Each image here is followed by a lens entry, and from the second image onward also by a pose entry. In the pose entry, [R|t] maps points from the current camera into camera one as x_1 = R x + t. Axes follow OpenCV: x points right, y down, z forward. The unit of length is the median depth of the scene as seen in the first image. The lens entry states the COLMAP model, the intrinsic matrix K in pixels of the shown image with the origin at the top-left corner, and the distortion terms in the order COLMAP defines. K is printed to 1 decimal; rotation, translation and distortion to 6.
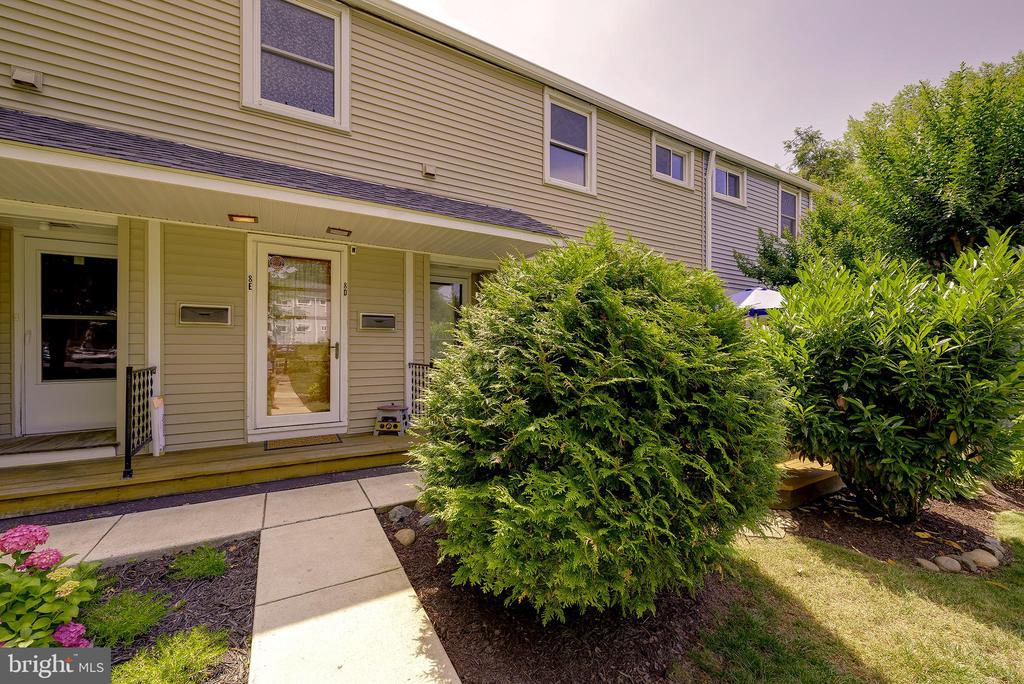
lens RADIAL K [[409.3, 0, 512.3], [0, 409.3, 346.5], [0, 0, 1]] dist [-0.000228, 0.000144]
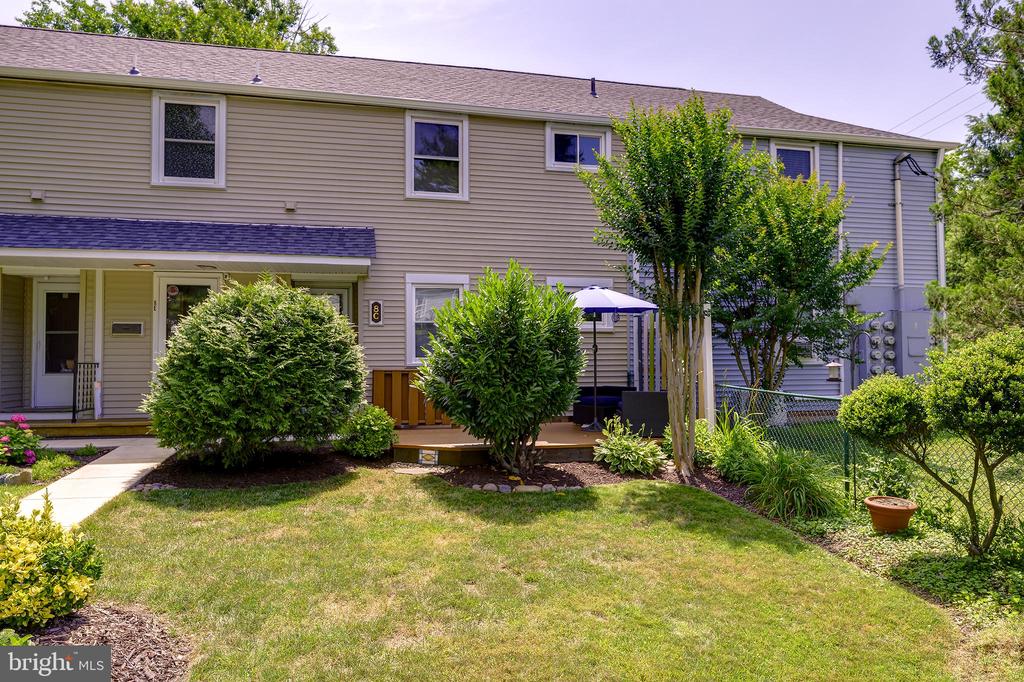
lens RADIAL K [[698.0, 0, 513.5], [0, 698.0, 334.1], [0, 0, 1]] dist [0.006754, 0.001207]
pose [[0.948086, -0.016843, -0.317569, 1.395024], [0.005573, 0.999323, -0.036365, 0.042428], [0.317966, 0.032707, 0.947538, -0.970117]]
